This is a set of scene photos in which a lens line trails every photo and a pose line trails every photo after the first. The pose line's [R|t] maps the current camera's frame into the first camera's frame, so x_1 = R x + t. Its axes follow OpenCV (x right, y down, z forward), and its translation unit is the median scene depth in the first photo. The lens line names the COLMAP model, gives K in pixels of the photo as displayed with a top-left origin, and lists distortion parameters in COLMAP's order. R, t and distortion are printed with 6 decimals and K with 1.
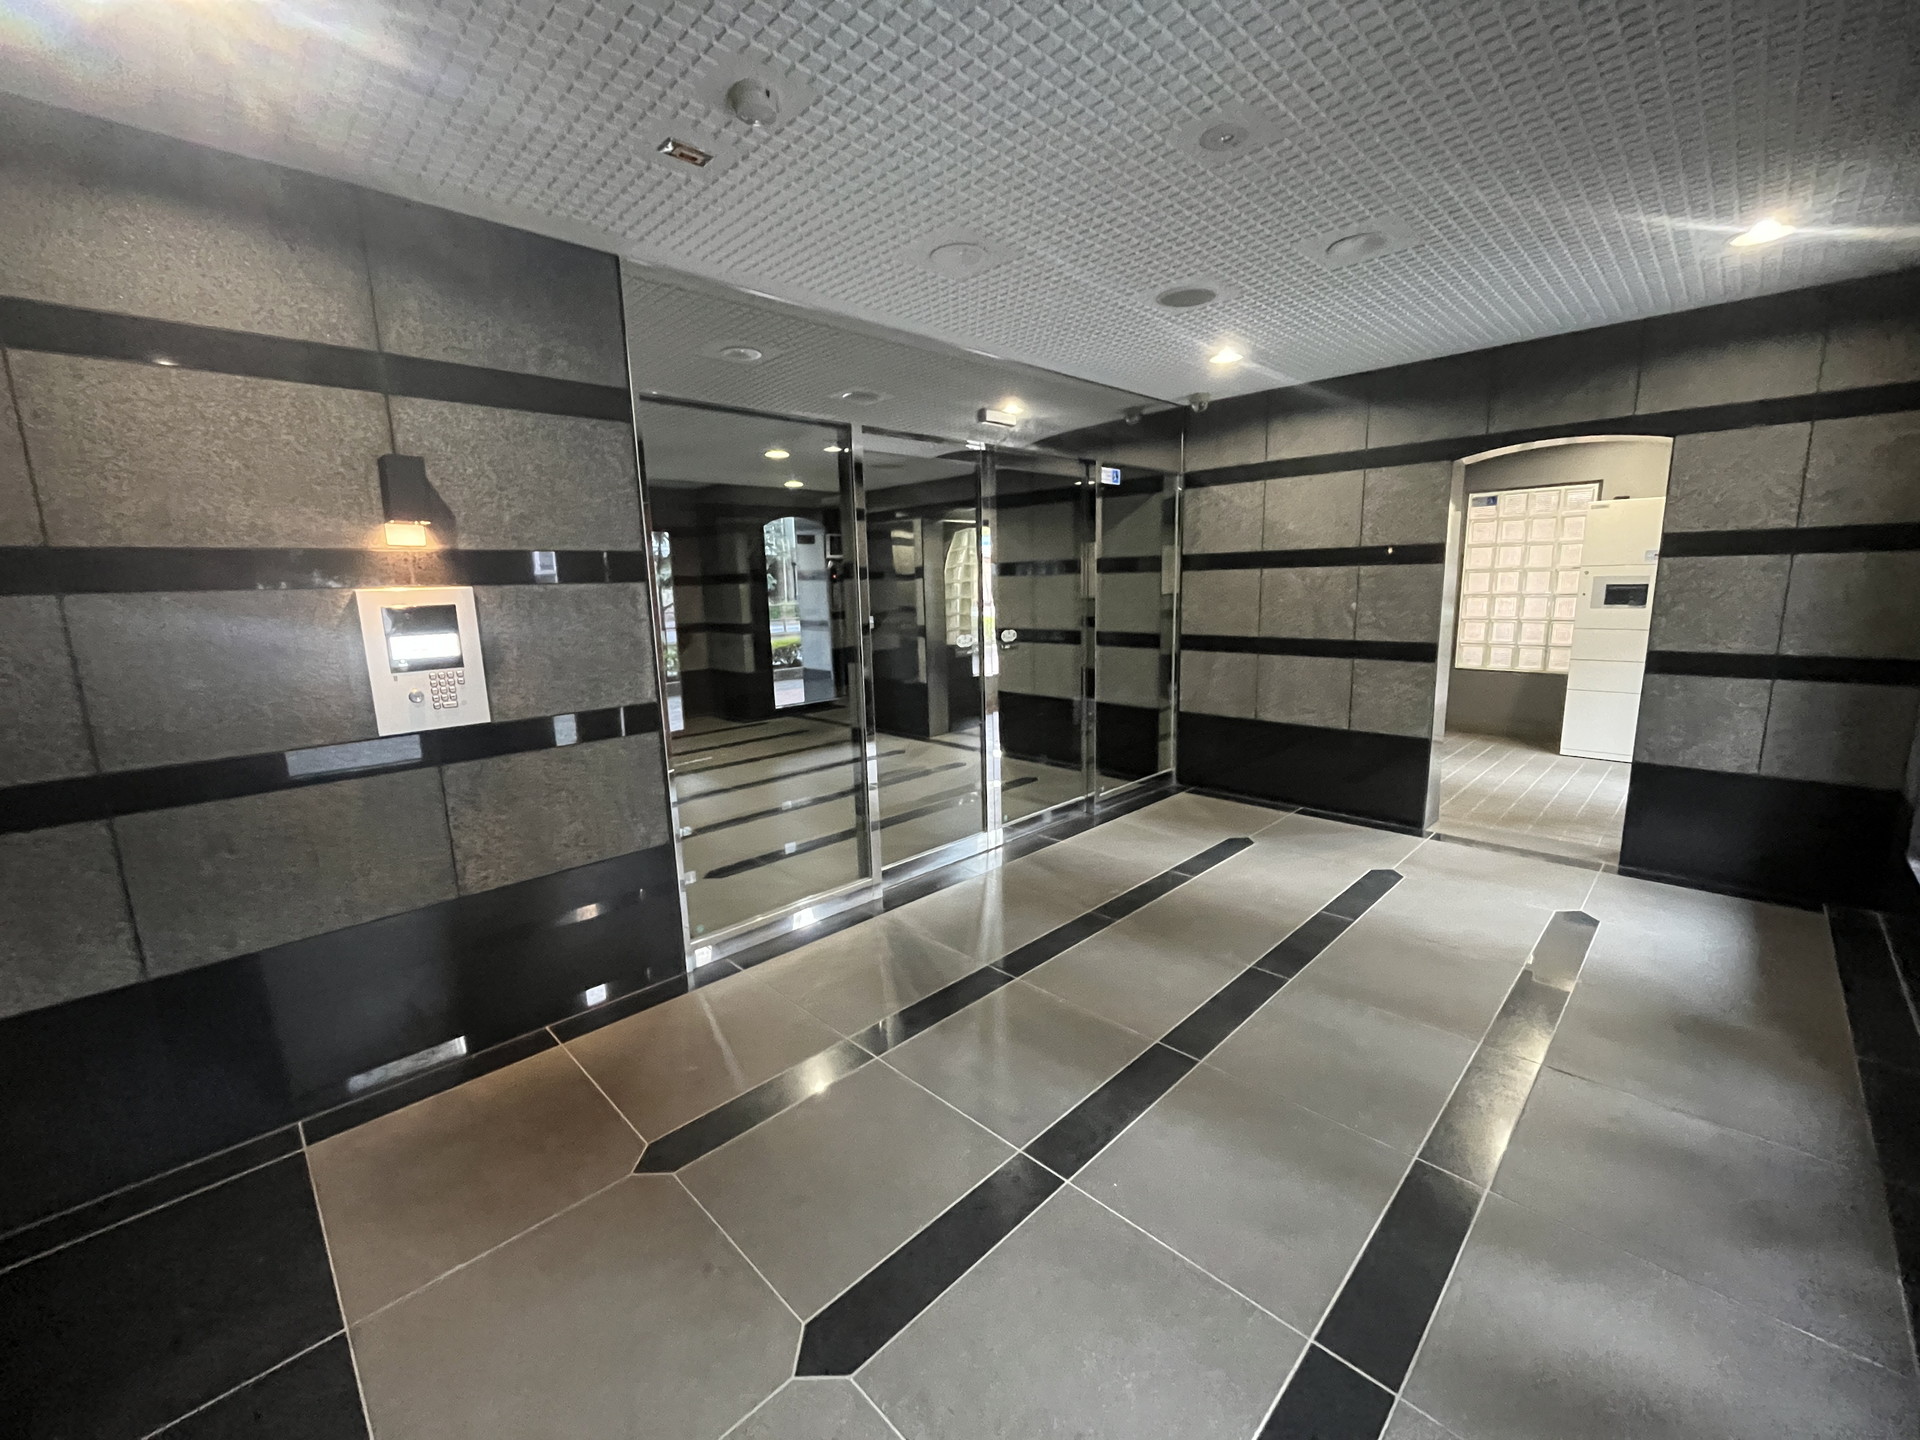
lens RADIAL K [[787.8, 0, 964.4], [0, 787.8, 711.7], [0, 0, 1]] dist [0.002840, 0.000098]
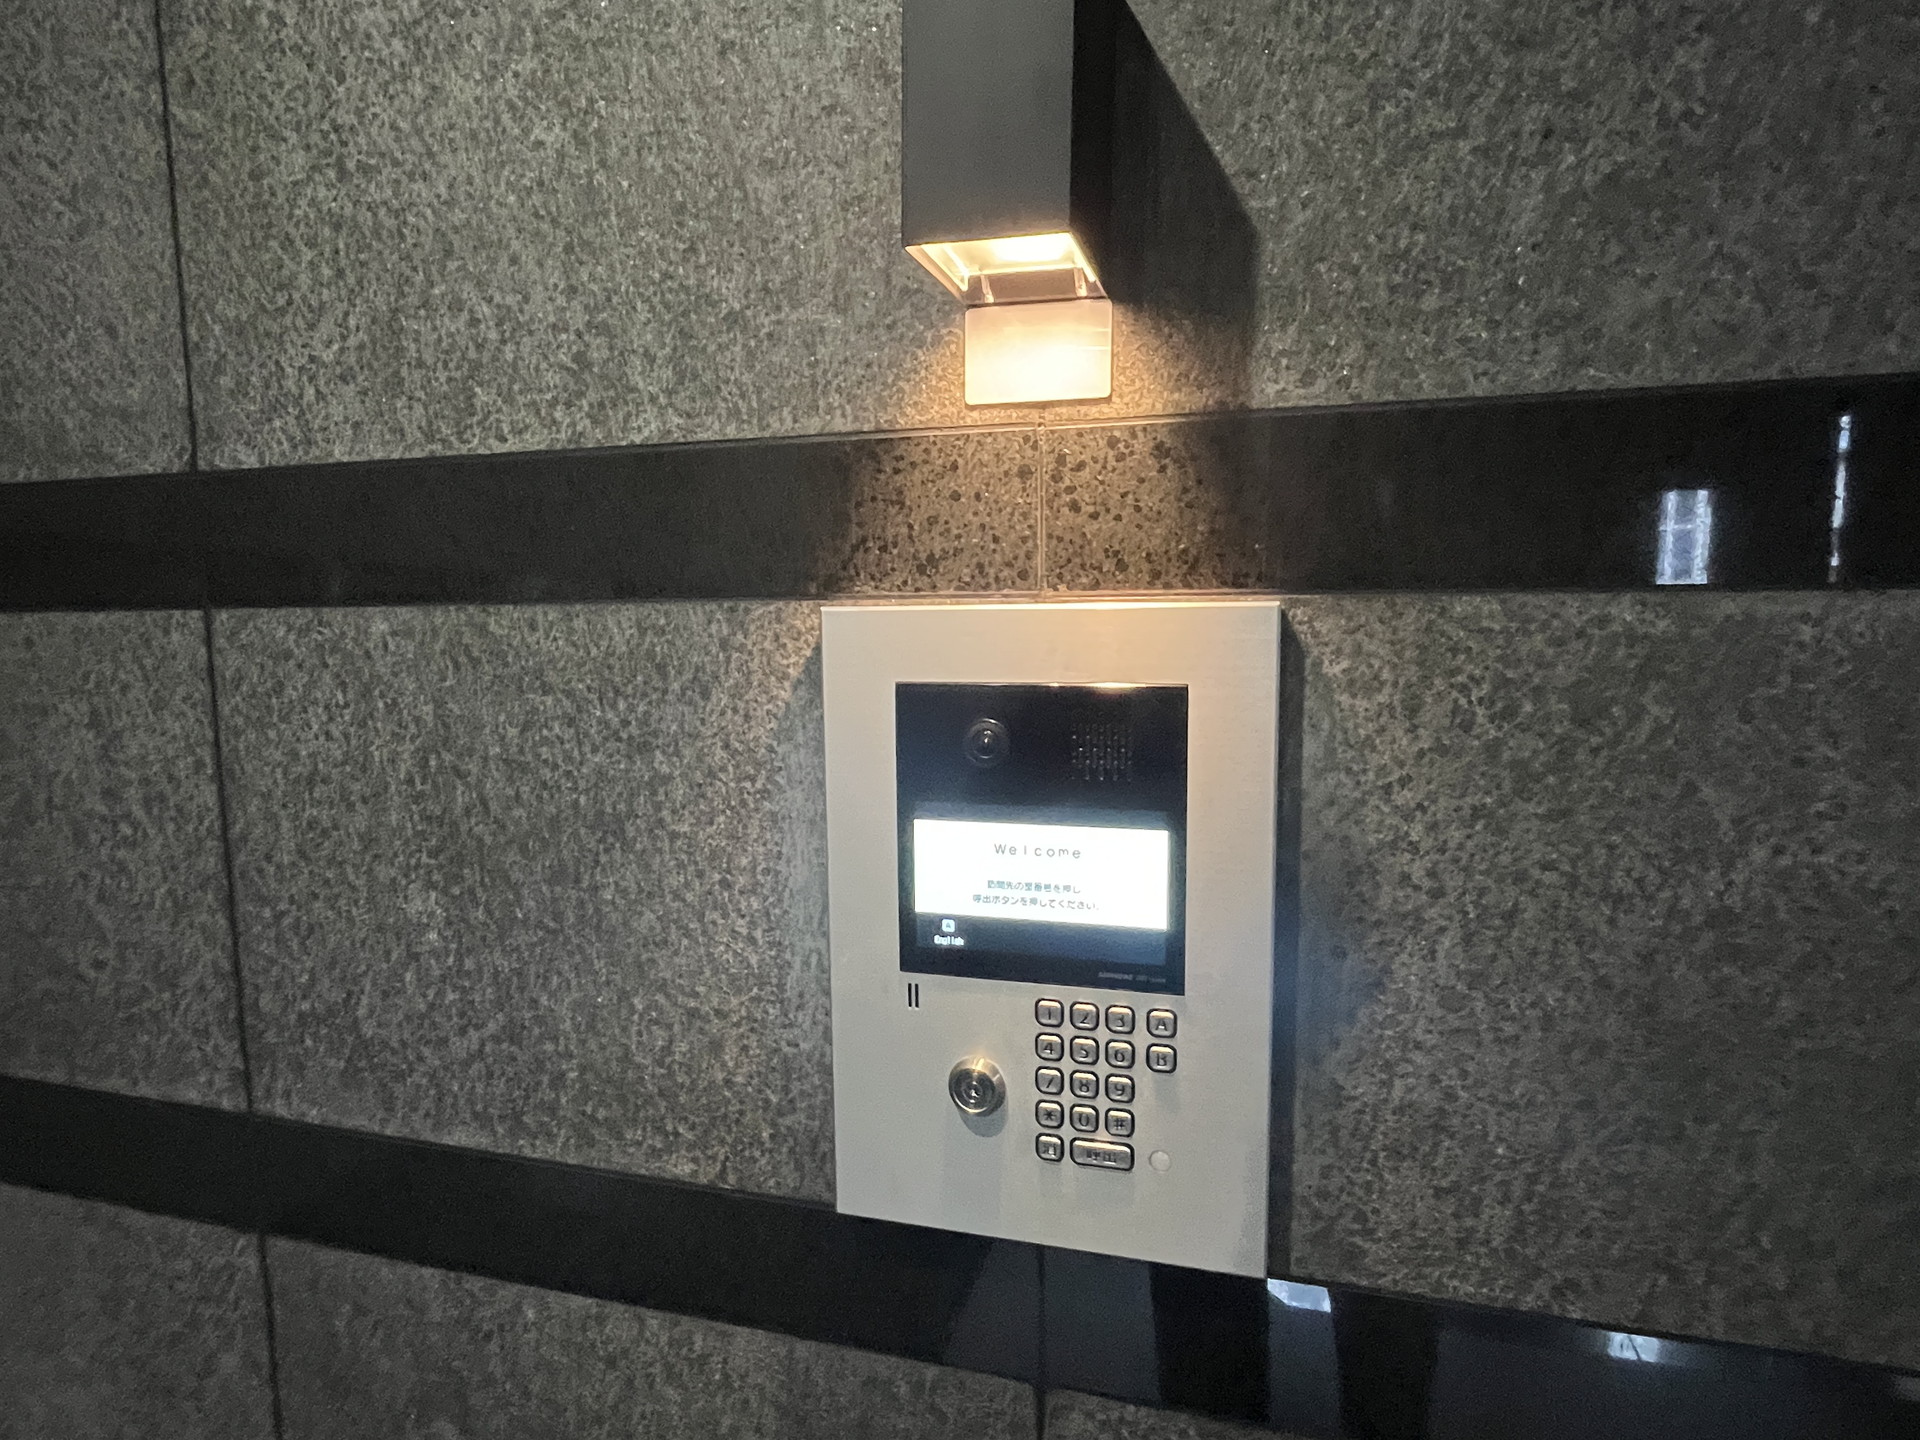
lens RADIAL K [[1061.4, 0, 960.1], [0, 1061.4, 731.3], [0, 0, 1]] dist [-0.003040, -0.000348]
pose [[0.479715, 0.122687, -0.868805, -0.446568], [-0.148623, 0.987230, 0.057347, -0.133905], [0.864745, 0.101615, 0.491823, 0.833140]]
